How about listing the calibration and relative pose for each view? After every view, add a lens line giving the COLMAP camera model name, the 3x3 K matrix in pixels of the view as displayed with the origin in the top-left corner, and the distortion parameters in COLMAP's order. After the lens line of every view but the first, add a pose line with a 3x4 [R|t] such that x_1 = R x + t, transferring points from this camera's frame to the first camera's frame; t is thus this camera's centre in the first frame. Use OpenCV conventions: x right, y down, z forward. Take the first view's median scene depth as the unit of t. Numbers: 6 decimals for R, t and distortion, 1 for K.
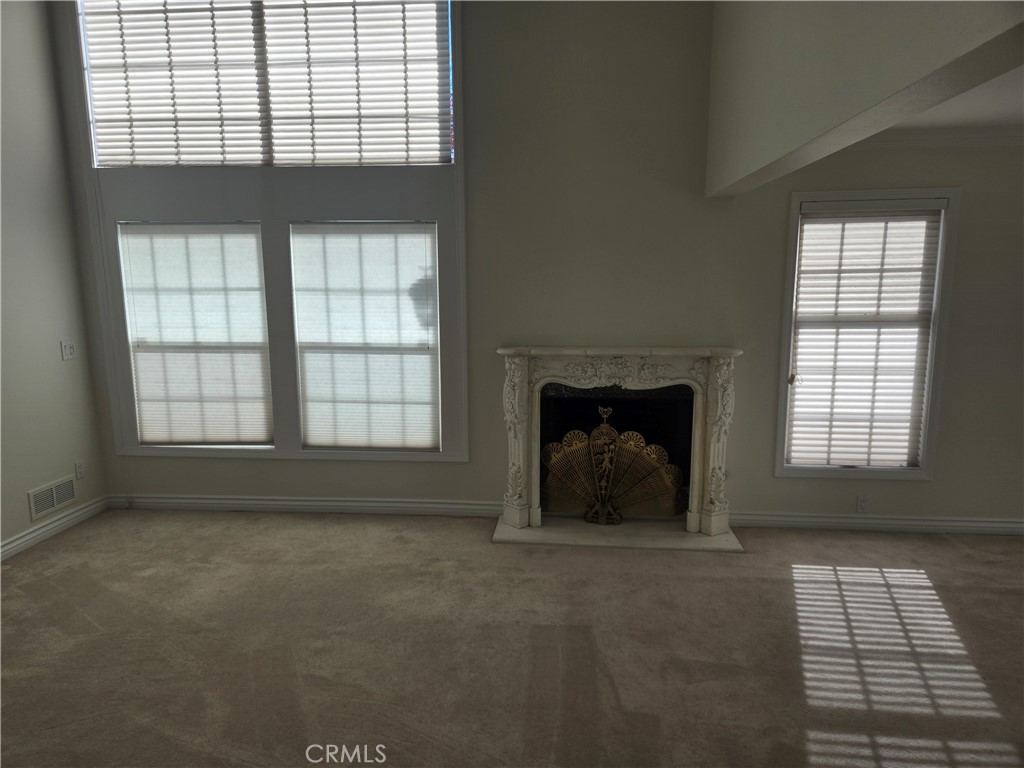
lens RADIAL K [[677.1, 0, 510.9], [0, 677.1, 388.3], [0, 0, 1]] dist [0.071474, -0.057621]
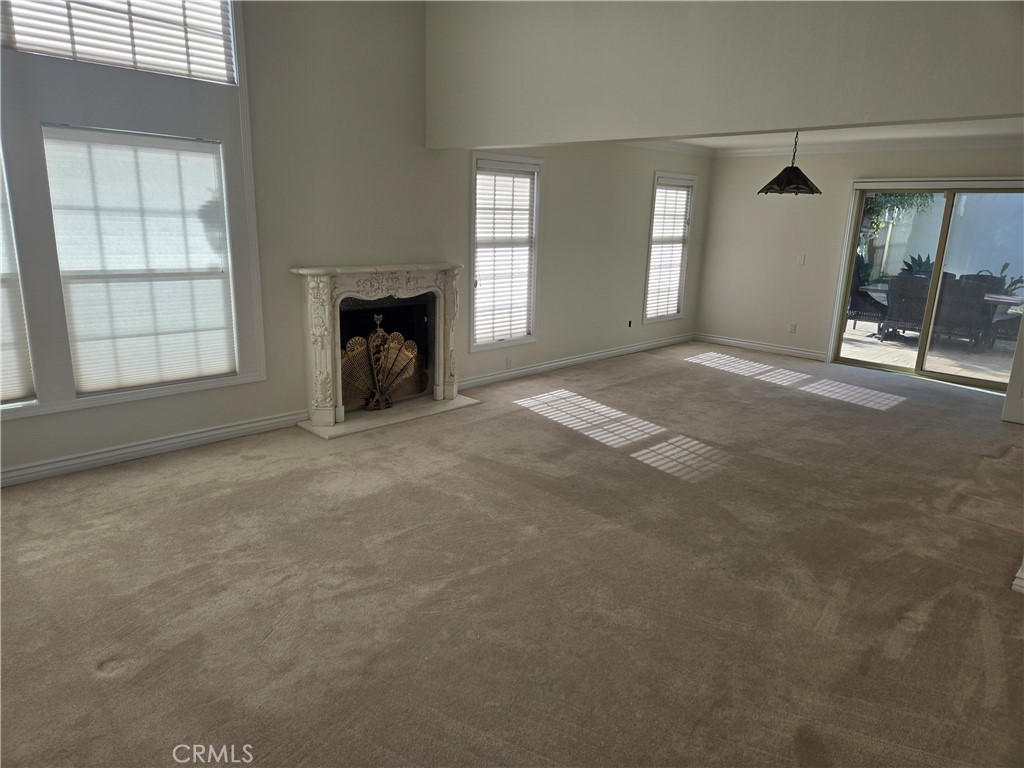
lens RADIAL K [[677.1, 0, 497.6], [0, 677.1, 383.5], [0, 0, 1]] dist [0.071474, -0.057621]
pose [[0.628238, -0.165124, 0.760297, -0.684673], [0.091568, 0.986119, 0.138506, -0.000134], [-0.772614, -0.017396, 0.634638, 0.046295]]
